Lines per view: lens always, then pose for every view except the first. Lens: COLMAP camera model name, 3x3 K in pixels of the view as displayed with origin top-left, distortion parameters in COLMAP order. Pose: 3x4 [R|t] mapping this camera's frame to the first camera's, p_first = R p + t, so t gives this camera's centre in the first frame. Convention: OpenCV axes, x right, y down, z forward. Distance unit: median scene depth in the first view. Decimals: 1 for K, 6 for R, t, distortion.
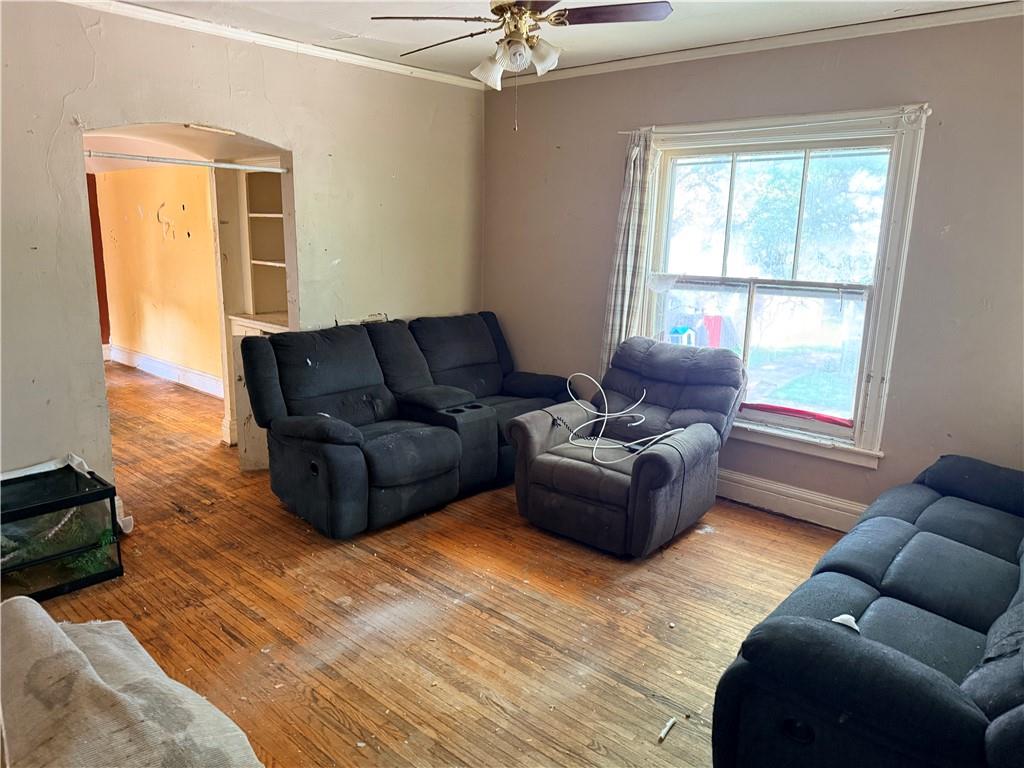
lens RADIAL K [[720.2, 0, 509.7], [0, 720.2, 386.2], [0, 0, 1]] dist [-0.001721, -0.002037]
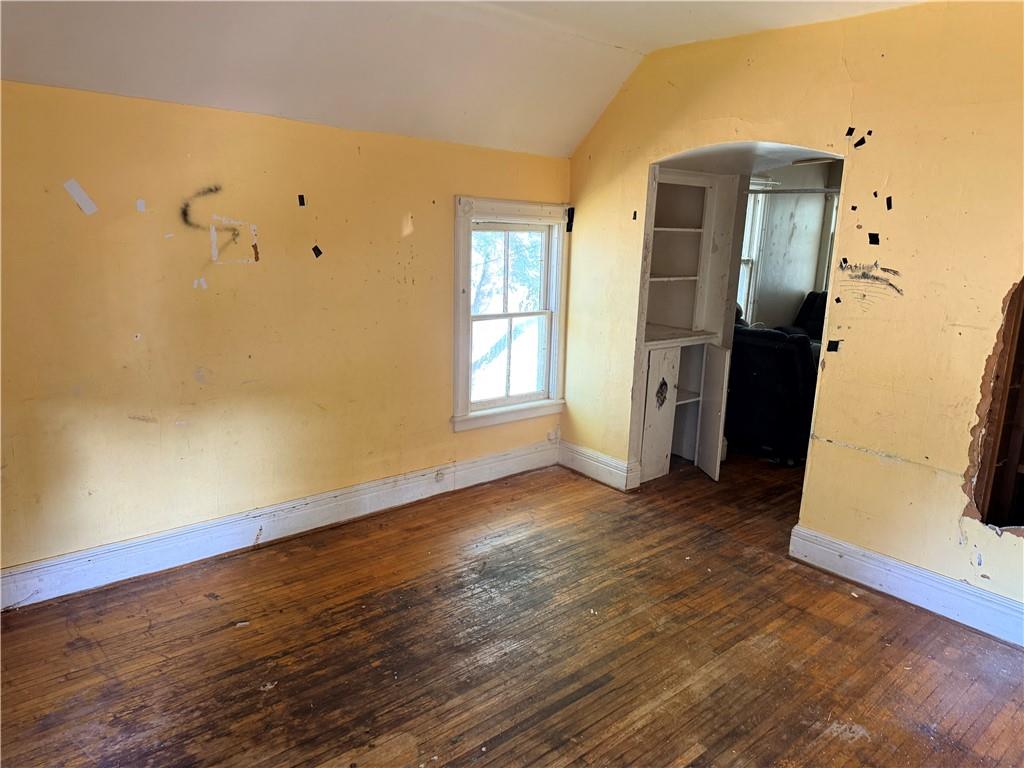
lens RADIAL K [[720.2, 0, 511.1], [0, 720.2, 382.4], [0, 0, 1]] dist [-0.001721, -0.002037]
pose [[0.136147, -0.243705, 0.960246, -1.269138], [0.174683, 0.959990, 0.218873, -0.272938], [-0.975167, 0.137939, 0.173271, 1.012640]]
